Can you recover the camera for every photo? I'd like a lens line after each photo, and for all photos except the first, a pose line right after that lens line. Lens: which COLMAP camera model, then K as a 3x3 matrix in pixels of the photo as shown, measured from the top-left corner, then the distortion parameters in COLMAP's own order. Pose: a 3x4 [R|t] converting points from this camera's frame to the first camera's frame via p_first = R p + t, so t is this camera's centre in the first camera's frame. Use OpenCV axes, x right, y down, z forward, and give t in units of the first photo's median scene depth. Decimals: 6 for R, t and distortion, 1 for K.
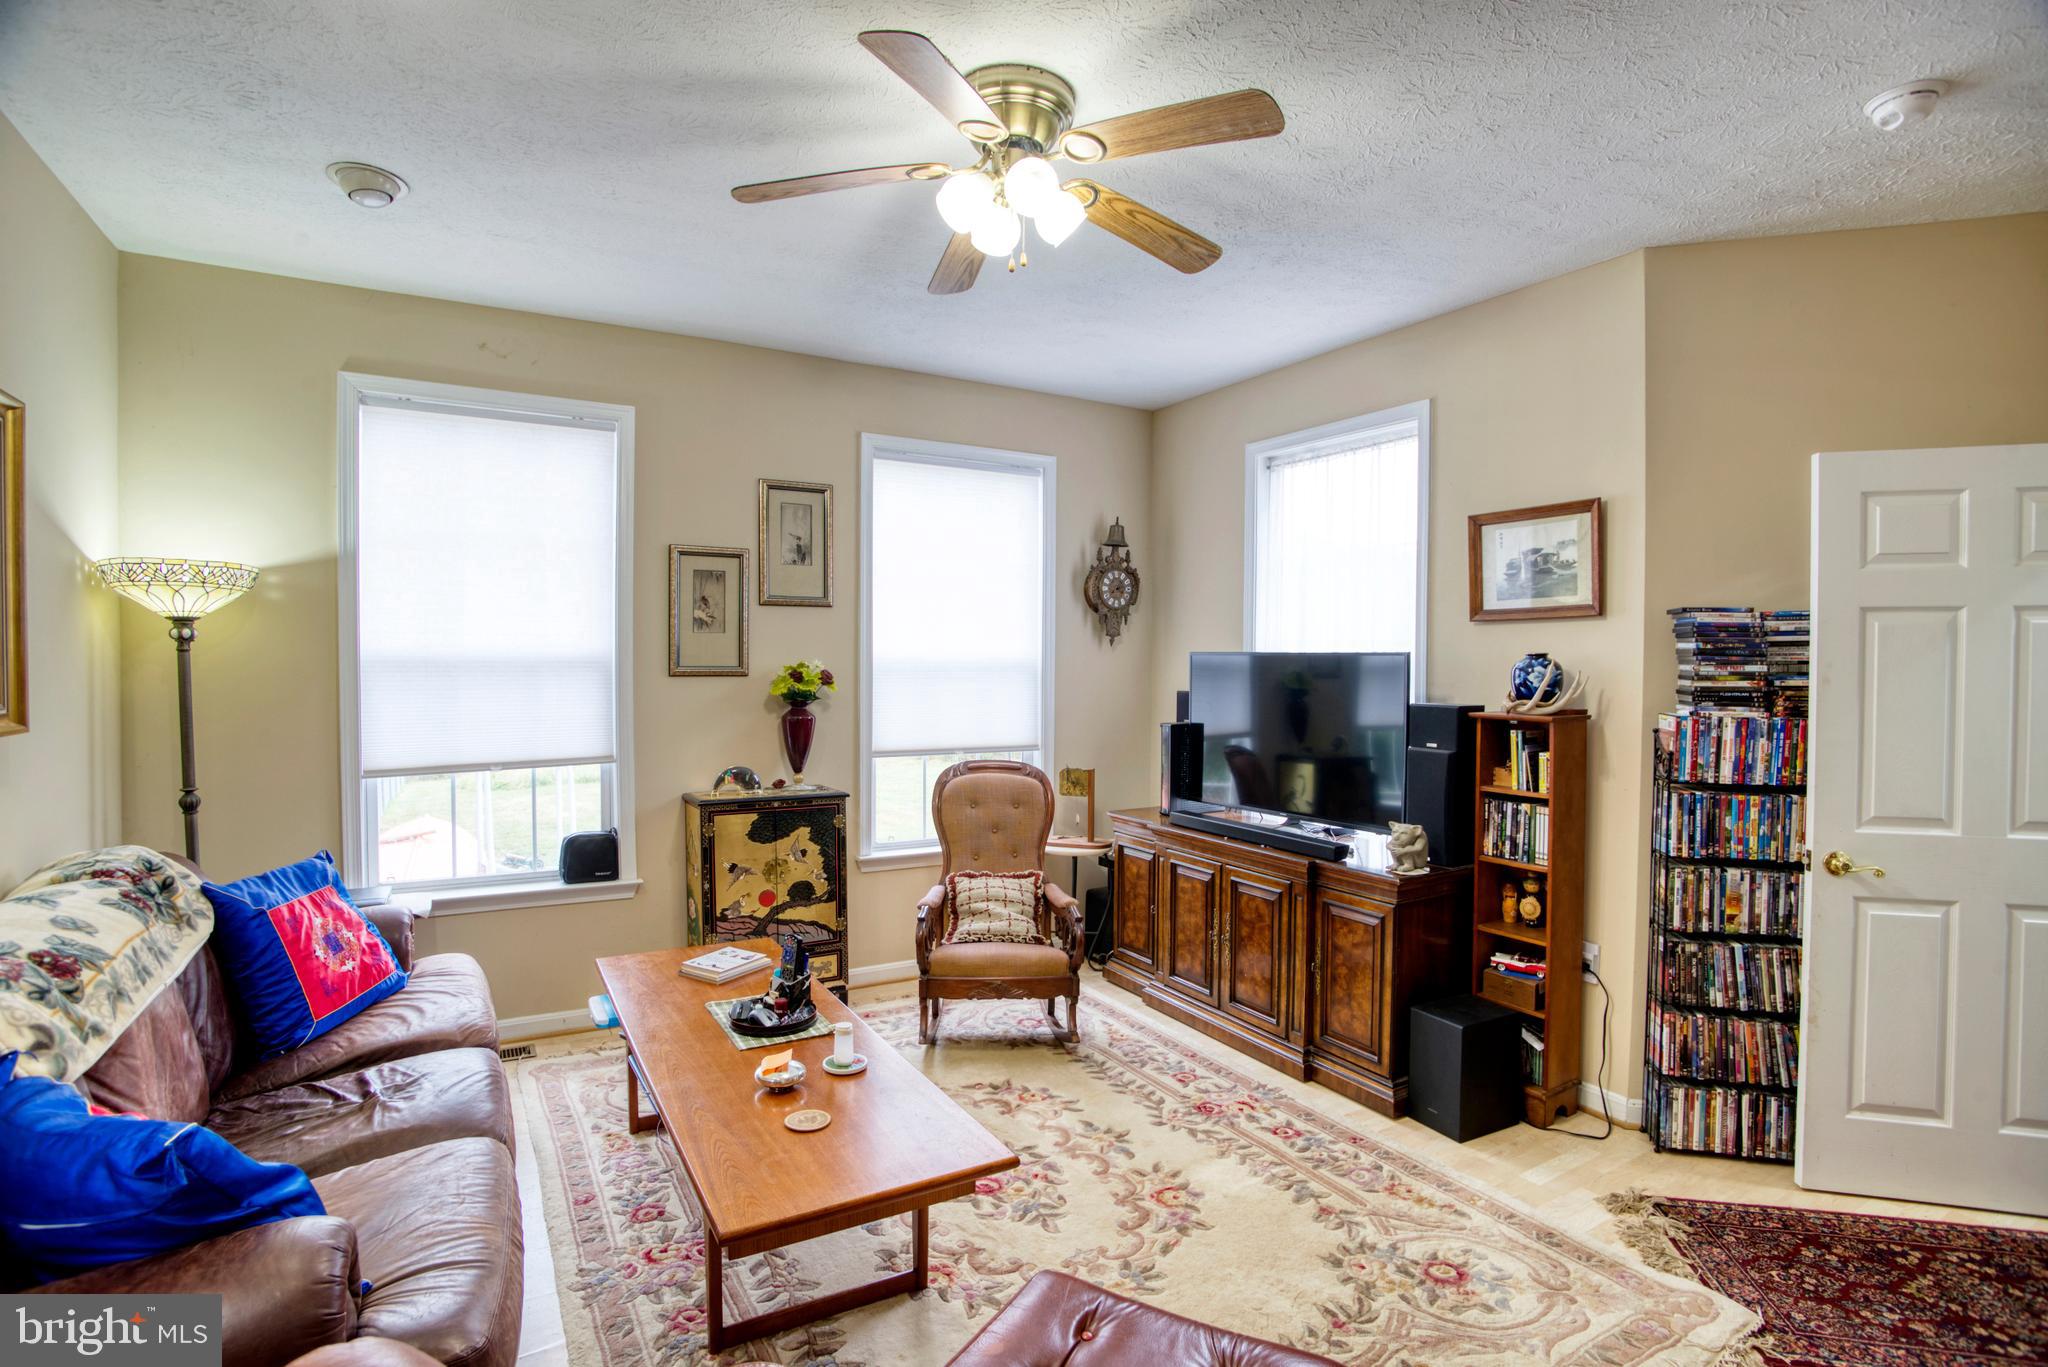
lens RADIAL K [[1002.4, 0, 1012.2], [0, 1002.4, 671.5], [0, 0, 1]] dist [-0.080304, 0.034792]
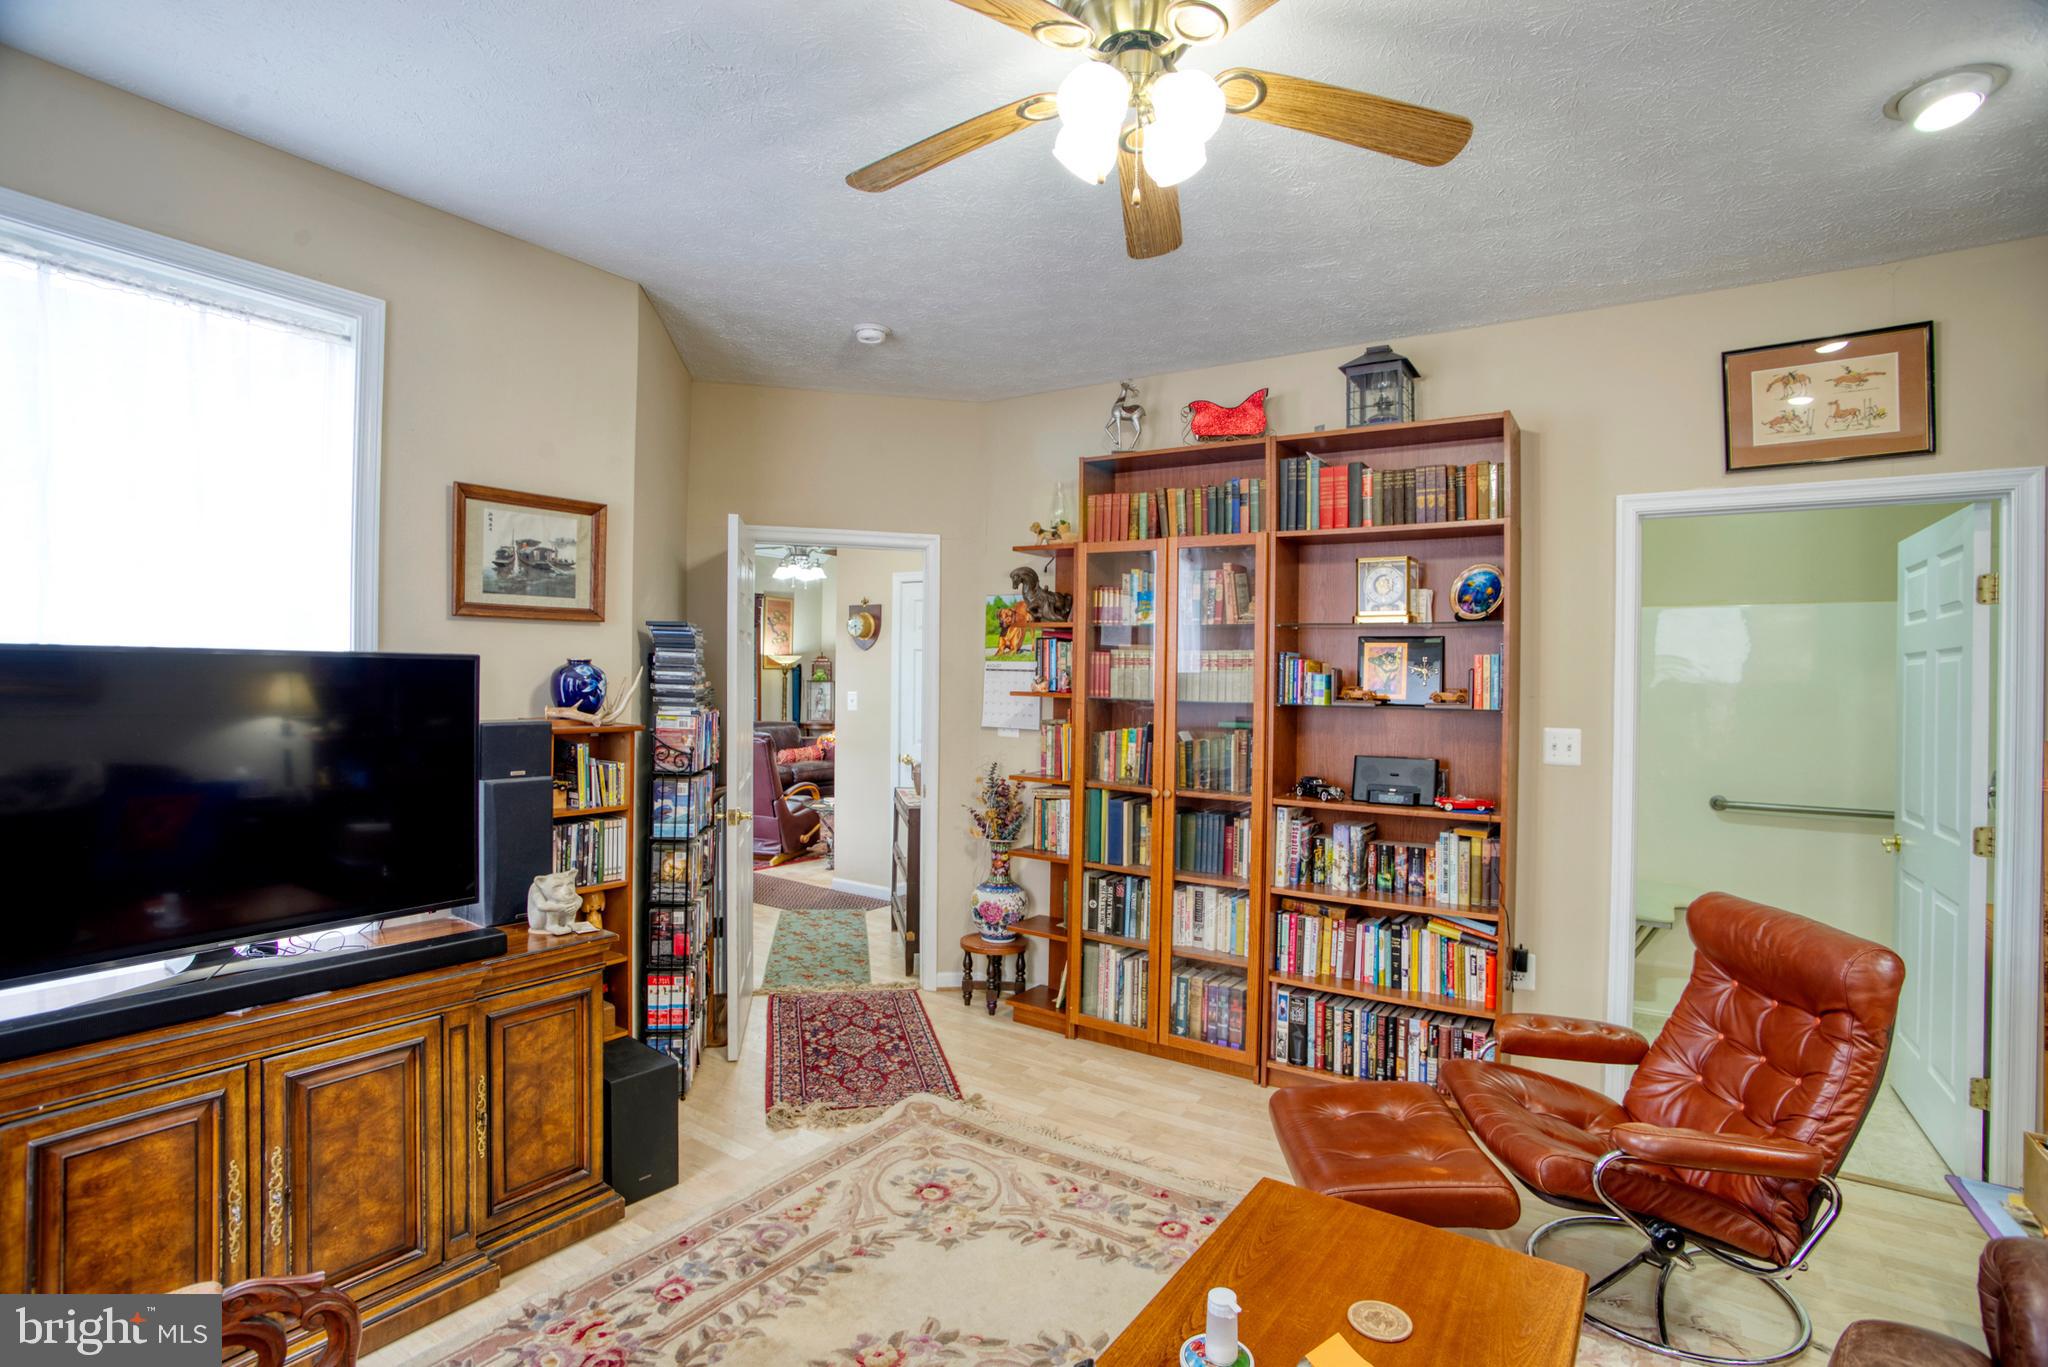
lens RADIAL K [[998.0, 0, 1011.7], [0, 998.0, 675.9], [0, 0, 1]] dist [-0.075510, 0.030982]
pose [[-0.426638, -0.007097, 0.904395, -0.478246], [0.002273, 0.999958, 0.008919, -0.009428], [-0.904420, 0.005861, -0.426604, 1.027807]]
